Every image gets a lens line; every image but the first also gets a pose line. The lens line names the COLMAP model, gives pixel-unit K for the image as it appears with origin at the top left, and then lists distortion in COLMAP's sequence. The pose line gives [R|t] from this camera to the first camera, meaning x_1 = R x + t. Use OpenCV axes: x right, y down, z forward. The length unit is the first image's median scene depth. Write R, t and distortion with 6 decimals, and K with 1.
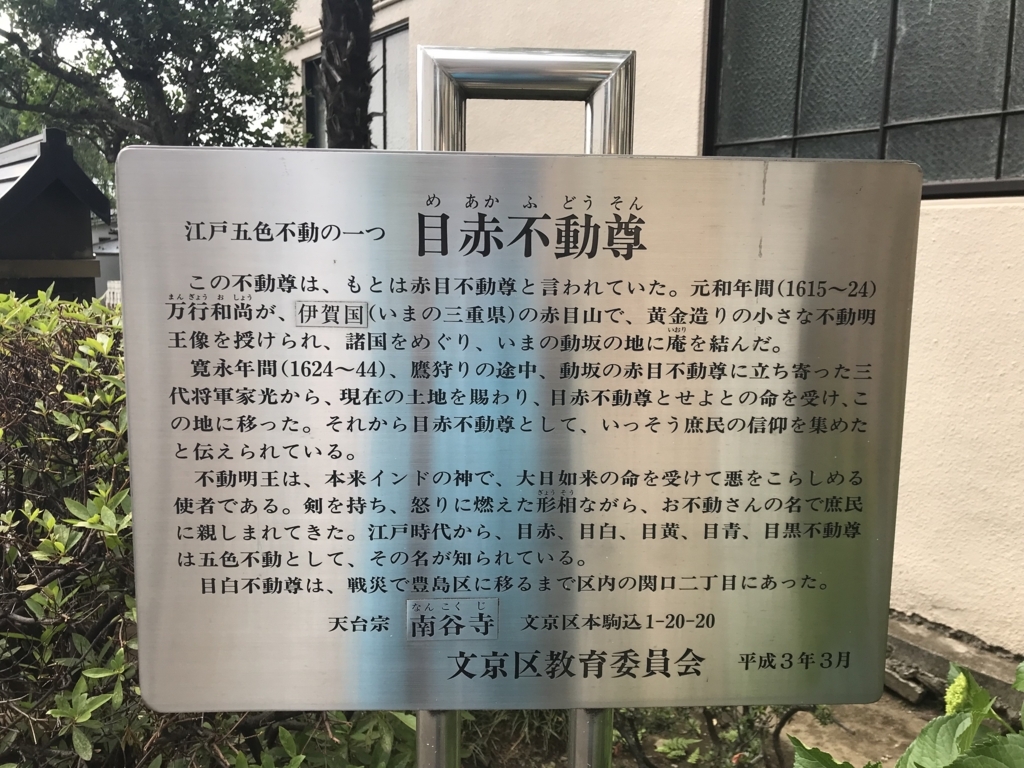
lens RADIAL K [[834.9, 0, 515.4], [0, 834.9, 387.8], [0, 0, 1]] dist [0.026303, -0.036241]
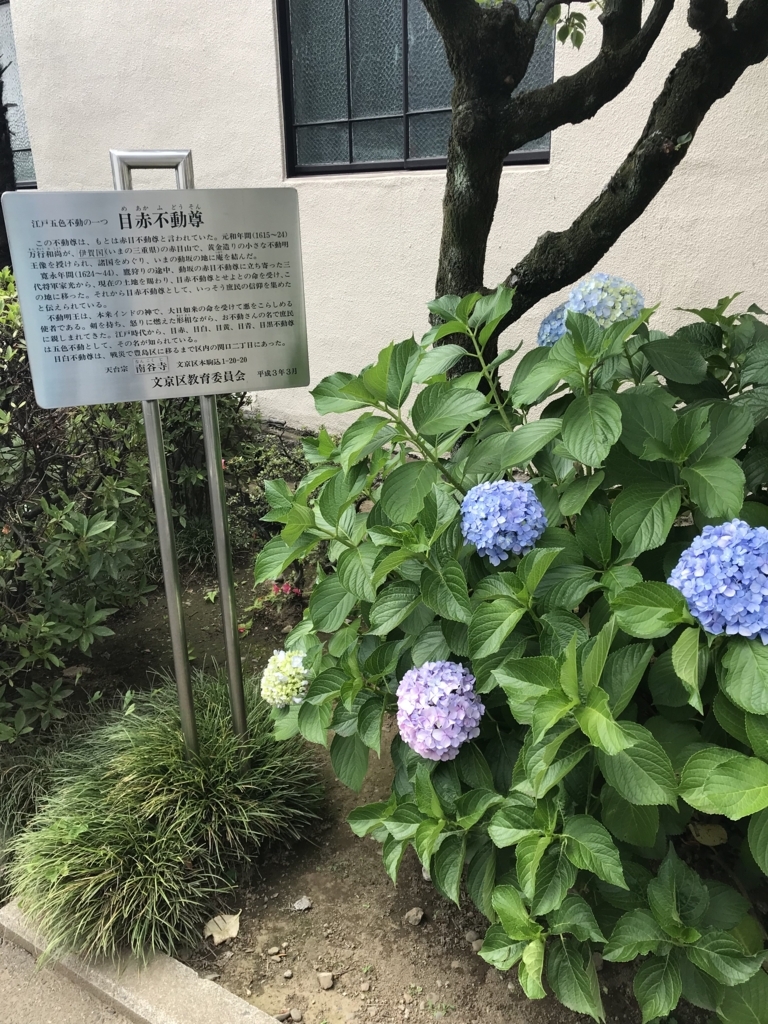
lens RADIAL K [[834.9, 0, 382.7], [0, 834.9, 506.3], [0, 0, 1]] dist [0.026303, -0.036241]
pose [[0.962610, -0.128444, 0.238503, -0.059507], [0.084099, 0.978637, 0.187607, 0.285583], [-0.257505, -0.160535, 0.952848, -1.974212]]
